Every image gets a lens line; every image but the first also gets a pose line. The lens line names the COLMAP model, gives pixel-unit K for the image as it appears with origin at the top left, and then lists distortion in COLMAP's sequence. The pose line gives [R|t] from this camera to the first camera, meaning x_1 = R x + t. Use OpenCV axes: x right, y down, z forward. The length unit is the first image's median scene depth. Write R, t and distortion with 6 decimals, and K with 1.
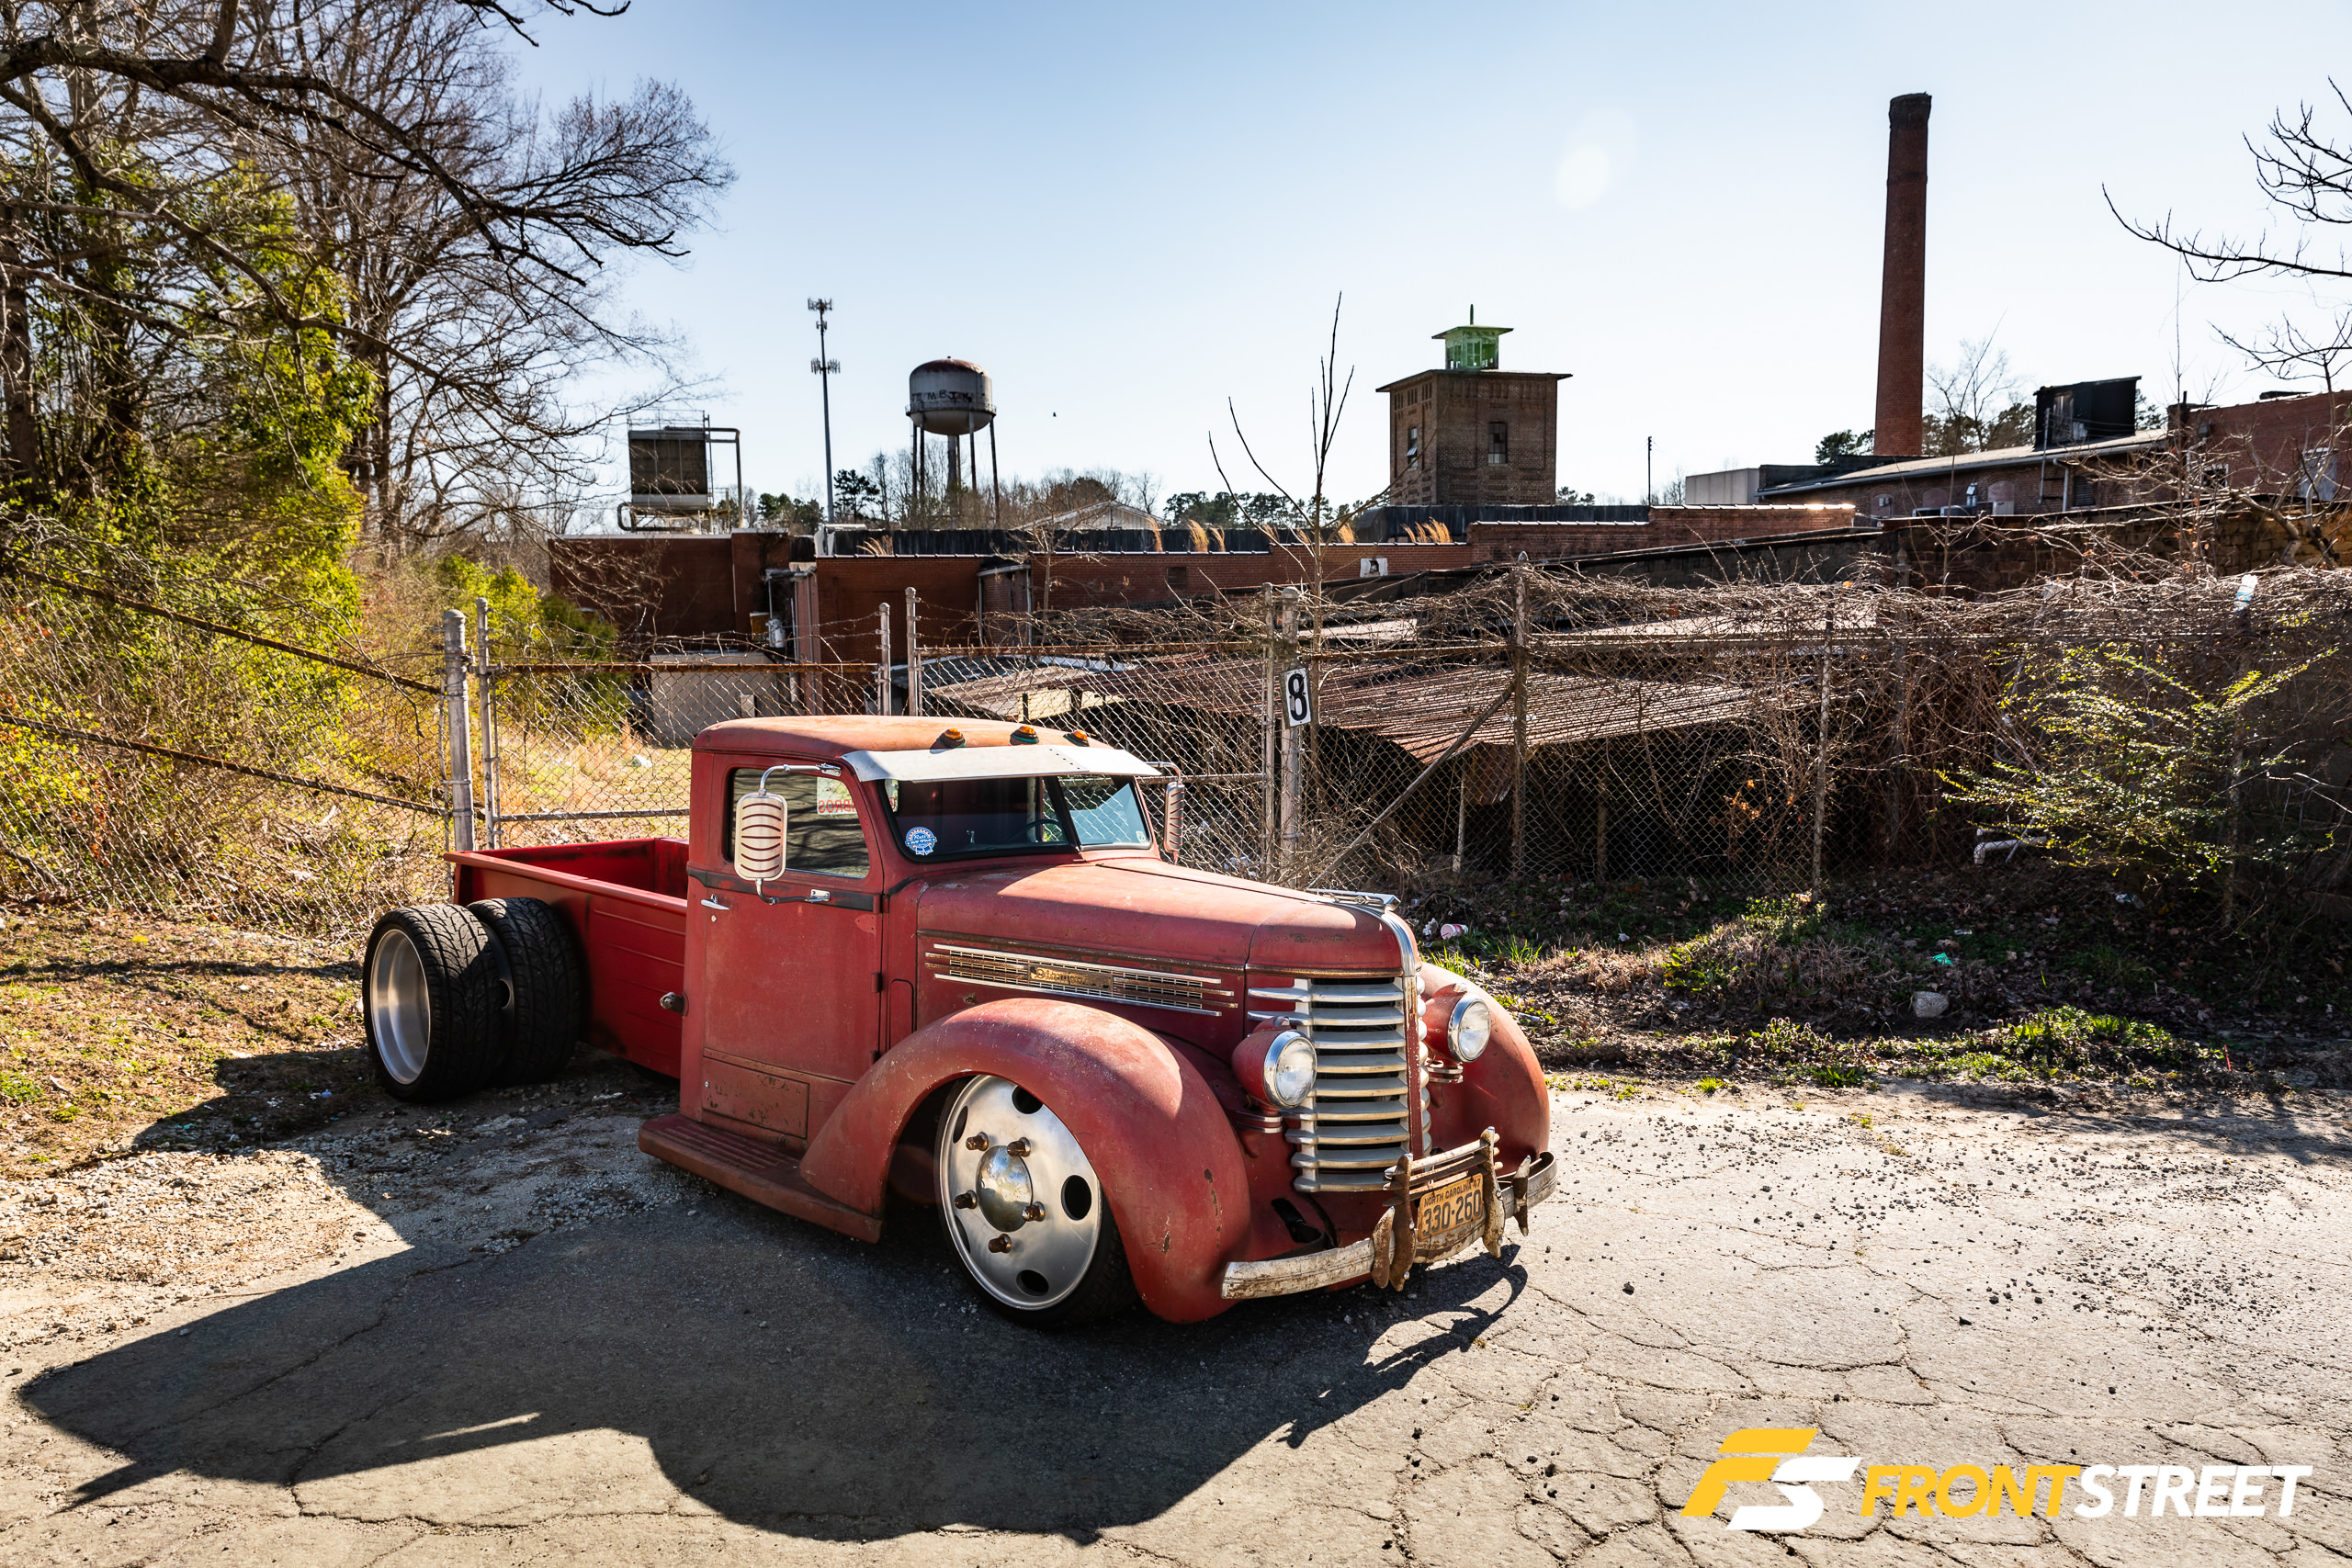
lens RADIAL K [[1551.1, 0, 1180.7], [0, 1551.1, 796.5], [0, 0, 1]] dist [0.009527, -0.006894]
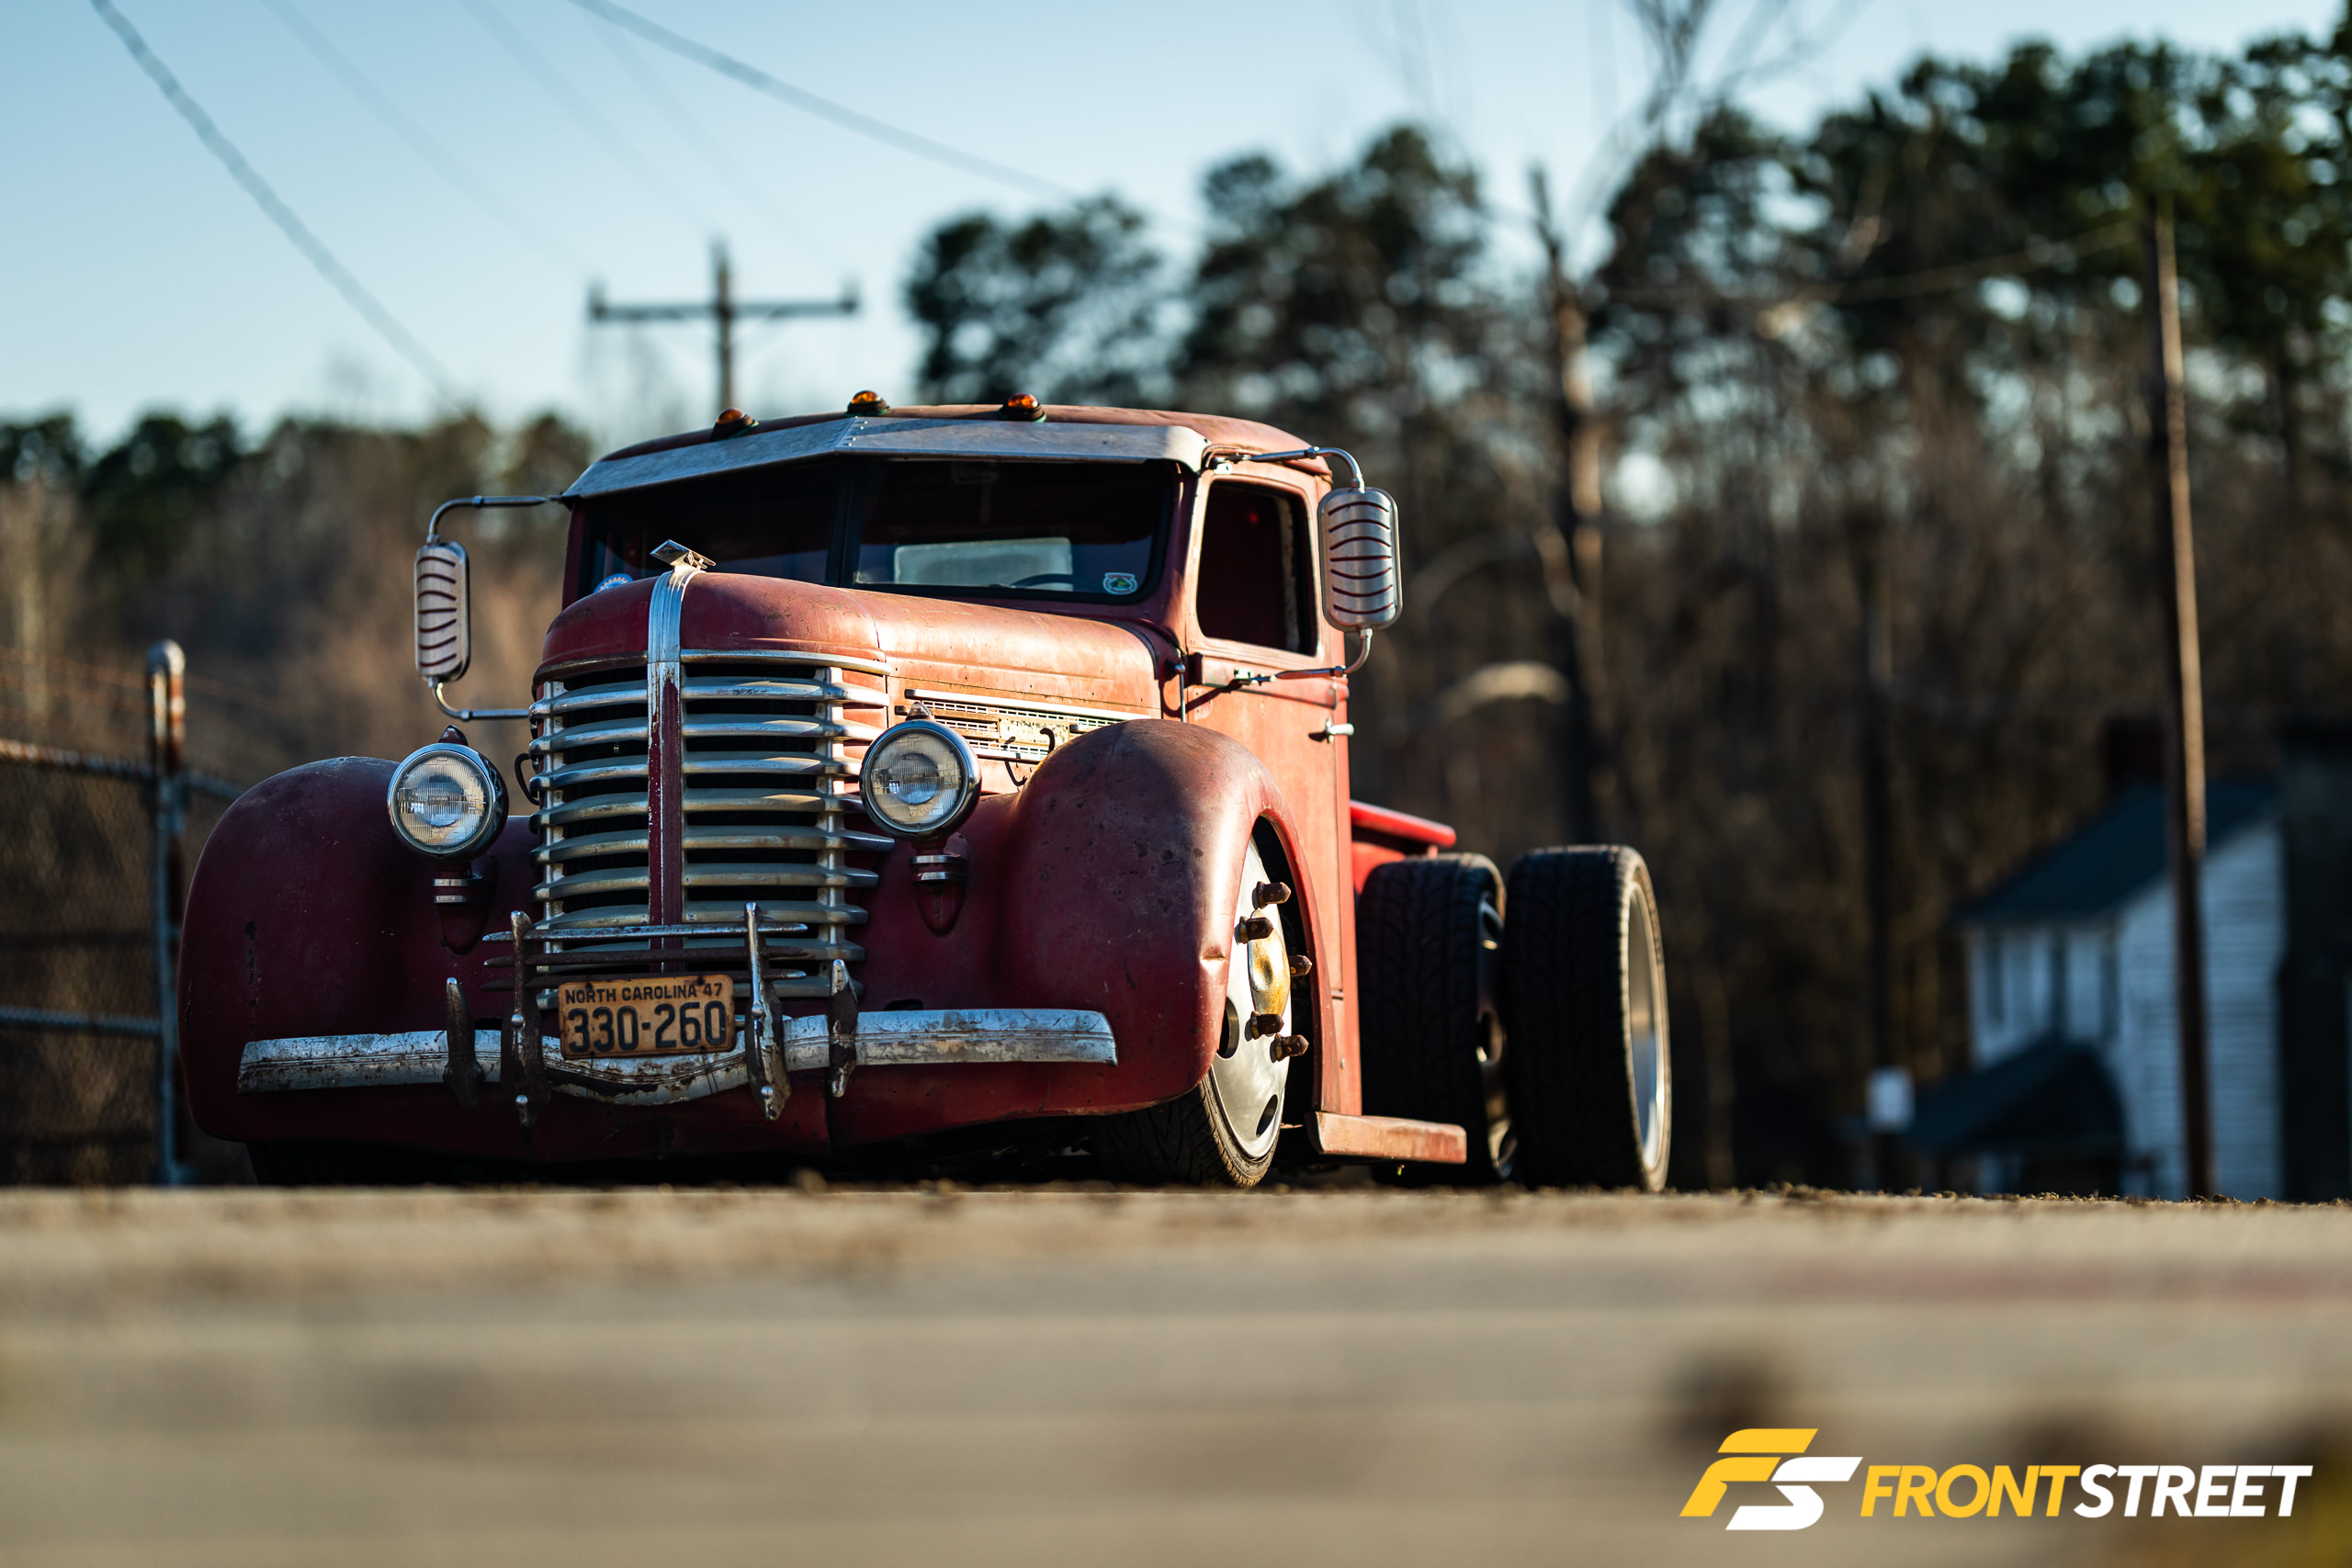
lens RADIAL K [[6807.1, 0, 1171.8], [0, 6807.1, 783.8], [0, 0, 1]] dist [-0.062265, 0.000000]
pose [[0.552061, -0.099684, -0.827823, 1.530800], [0.004692, 0.993183, -0.116468, 0.294756], [0.833790, 0.060414, 0.548766, -0.188681]]
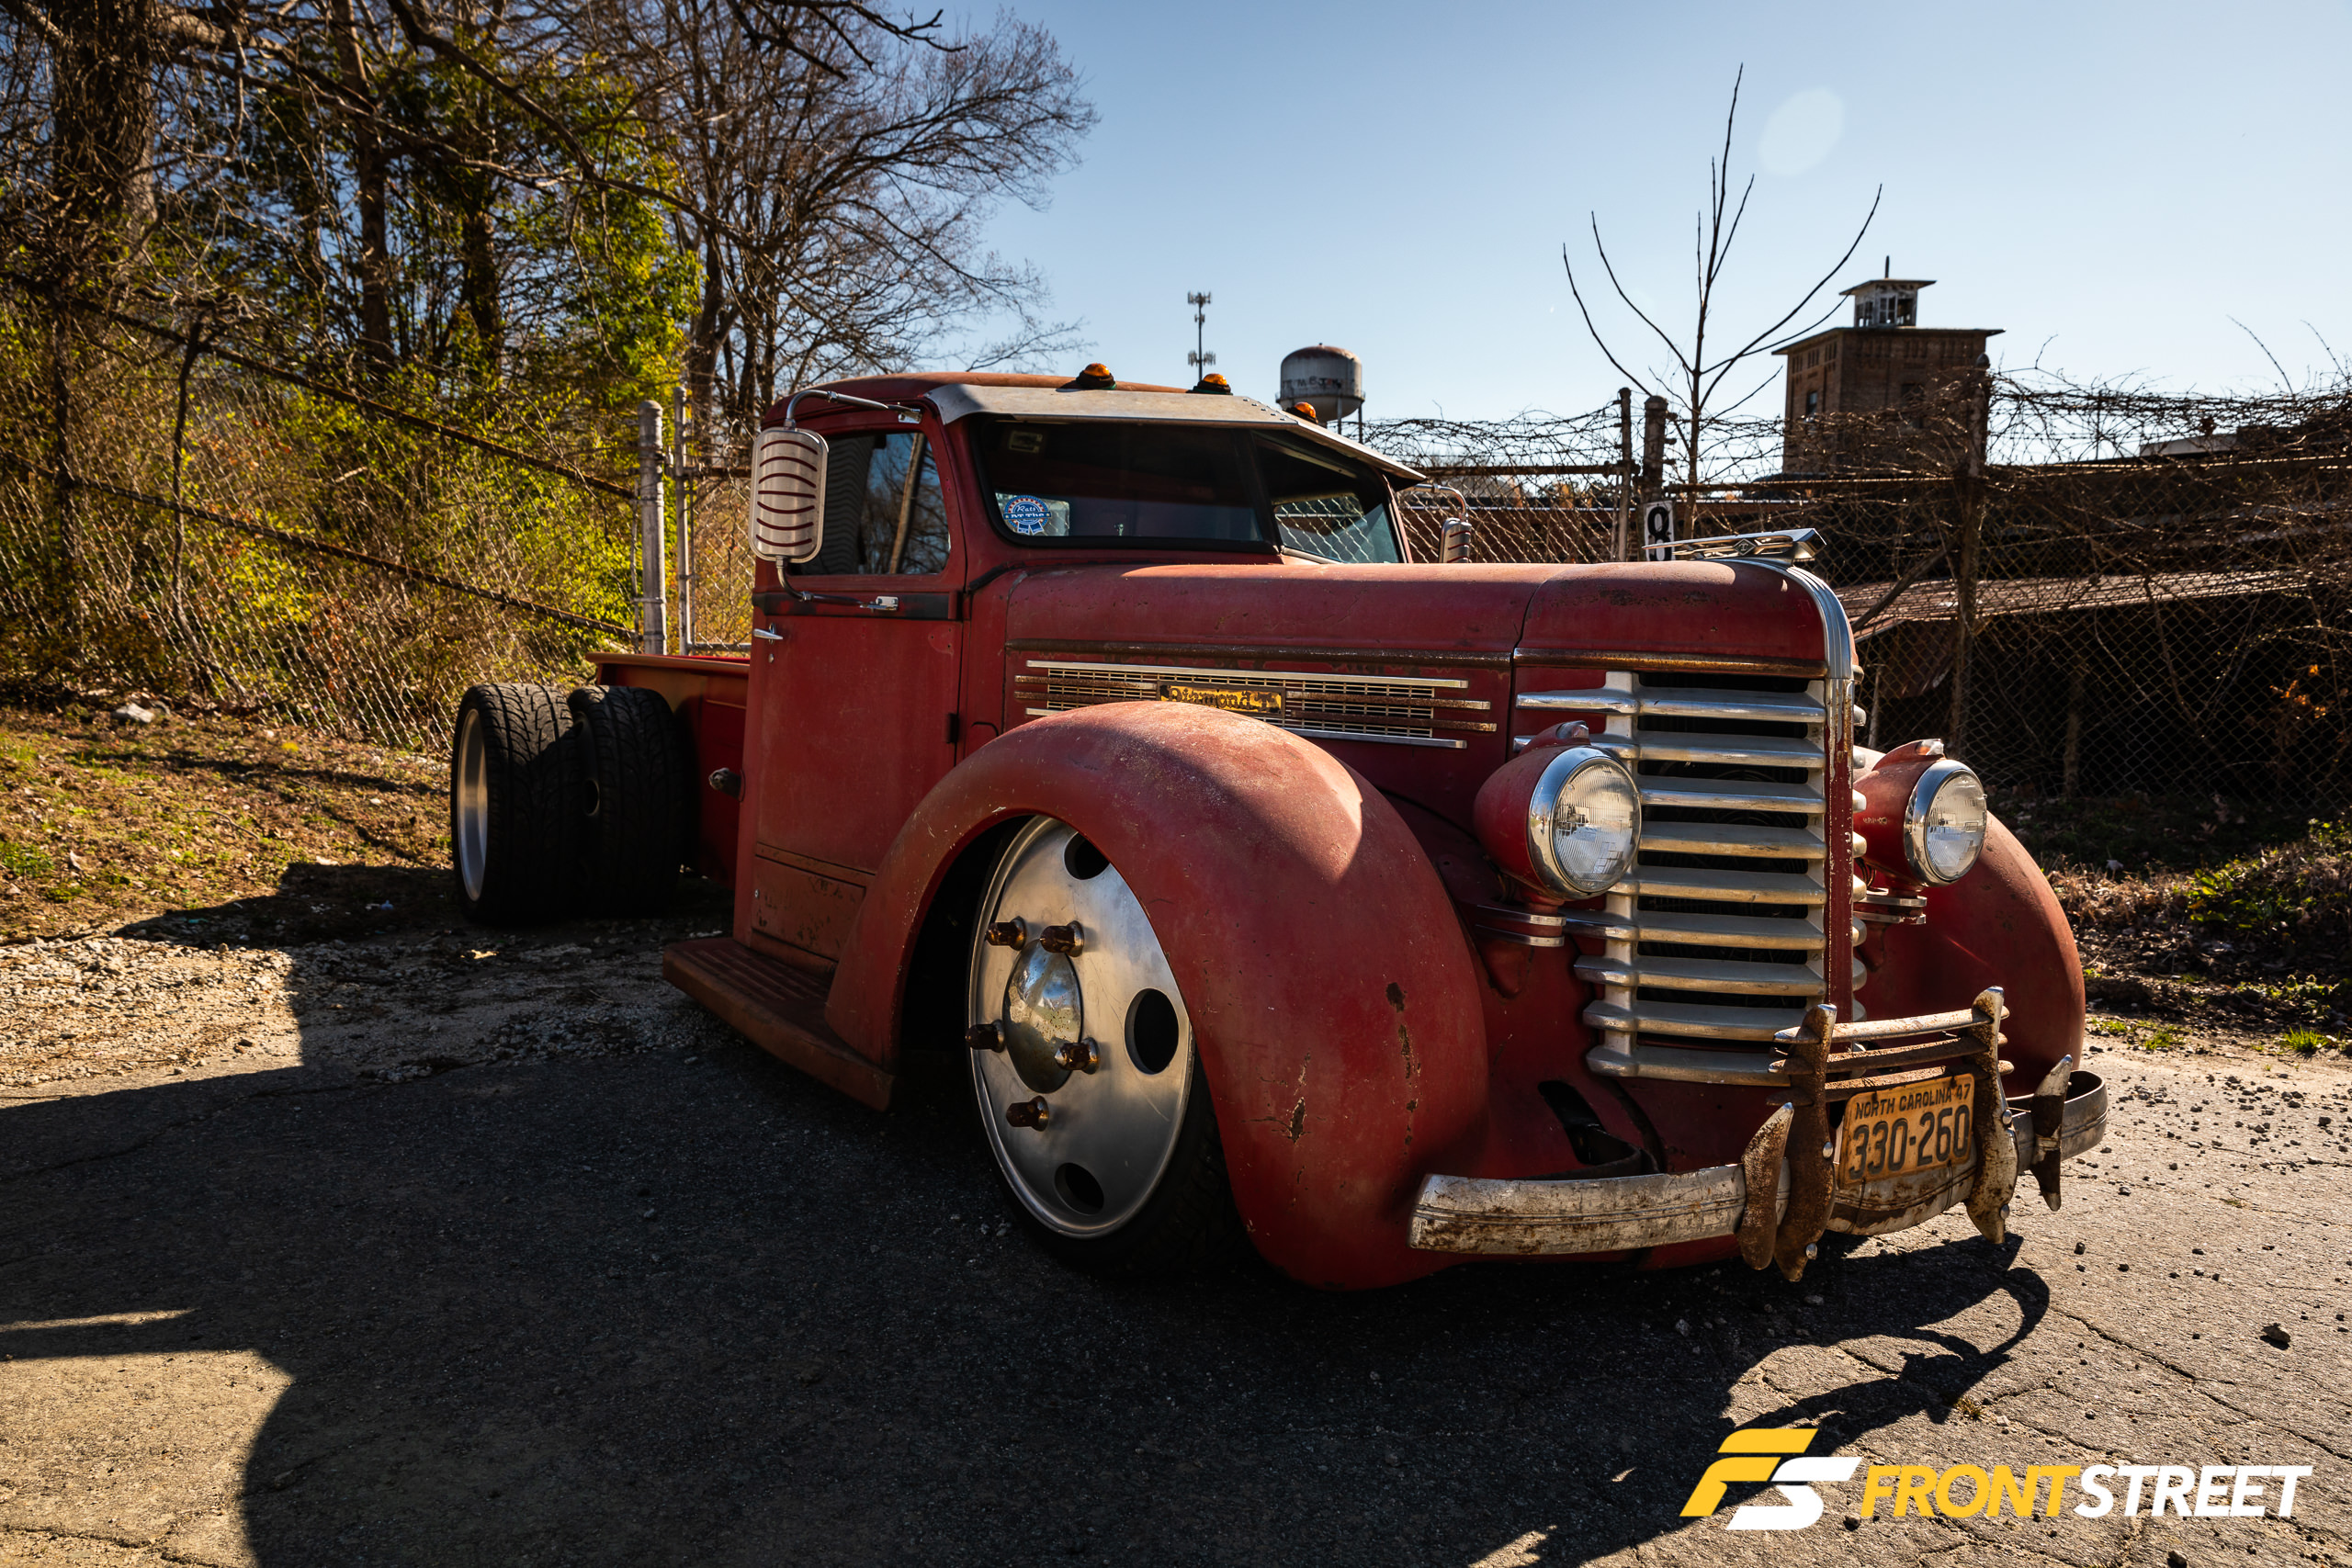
lens RADIAL K [[1551.1, 0, 1184.1], [0, 1551.1, 779.3], [0, 0, 1]] dist [0.009527, -0.006894]
pose [[0.973829, 0.043138, -0.223149, 0.032373], [-0.044270, 0.999020, -0.000071, 0.097834], [0.222927, 0.009948, 0.974784, 0.276283]]
